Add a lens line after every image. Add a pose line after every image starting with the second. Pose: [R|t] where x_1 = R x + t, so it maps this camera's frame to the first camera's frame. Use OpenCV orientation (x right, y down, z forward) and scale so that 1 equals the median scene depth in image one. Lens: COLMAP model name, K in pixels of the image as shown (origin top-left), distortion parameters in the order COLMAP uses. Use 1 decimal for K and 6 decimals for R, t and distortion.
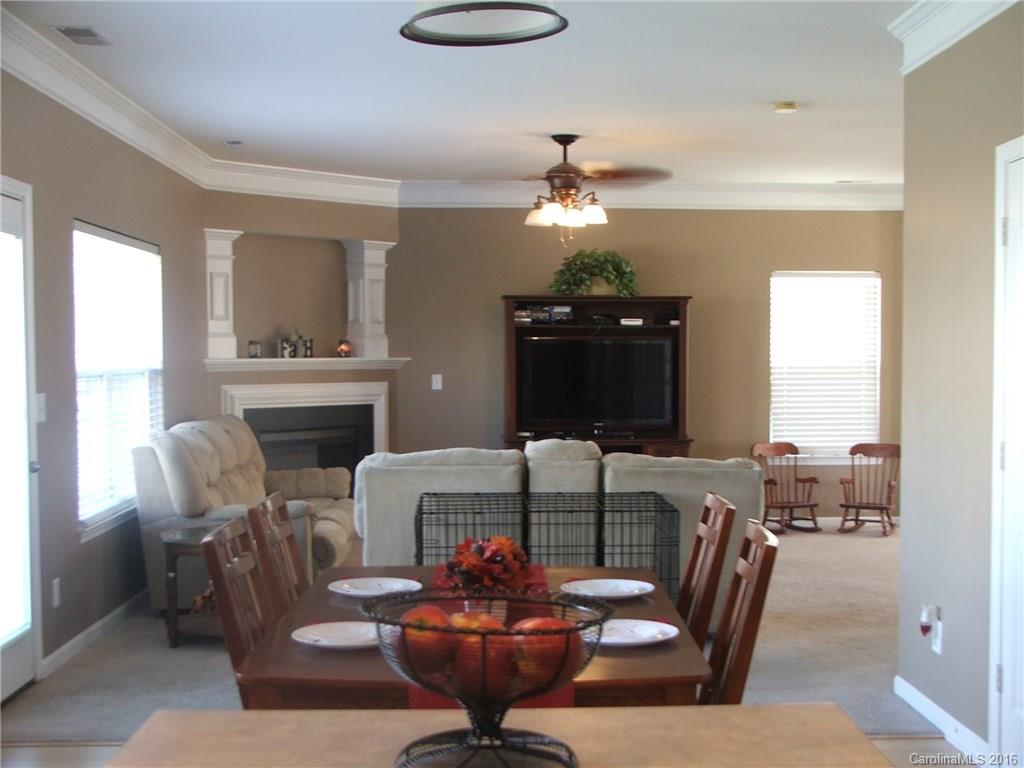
lens RADIAL K [[1413.7, 0, 513.1], [0, 1413.7, 383.7], [0, 0, 1]] dist [-0.026043, 0.000000]
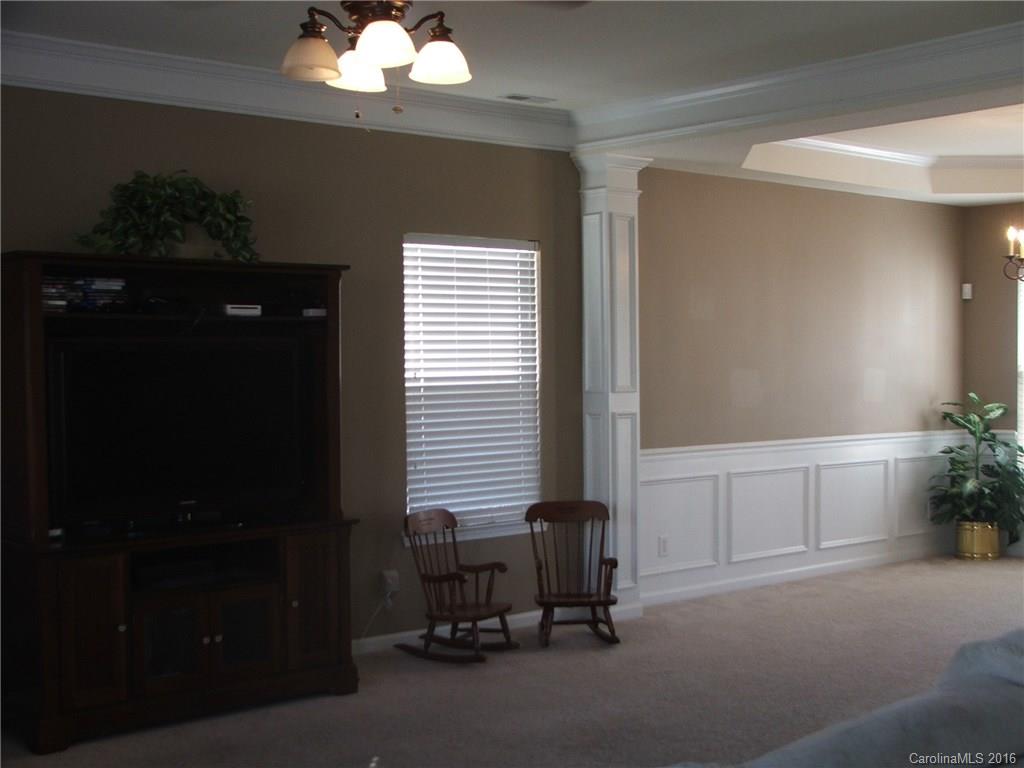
lens RADIAL K [[1413.7, 0, 512.5], [0, 1413.7, 391.1], [0, 0, 1]] dist [-0.026043, 0.000000]
pose [[0.792542, -0.021544, 0.609437, -0.165124], [0.024187, 0.999700, 0.003886, -0.012274], [-0.609338, 0.011661, 0.792825, 0.507903]]
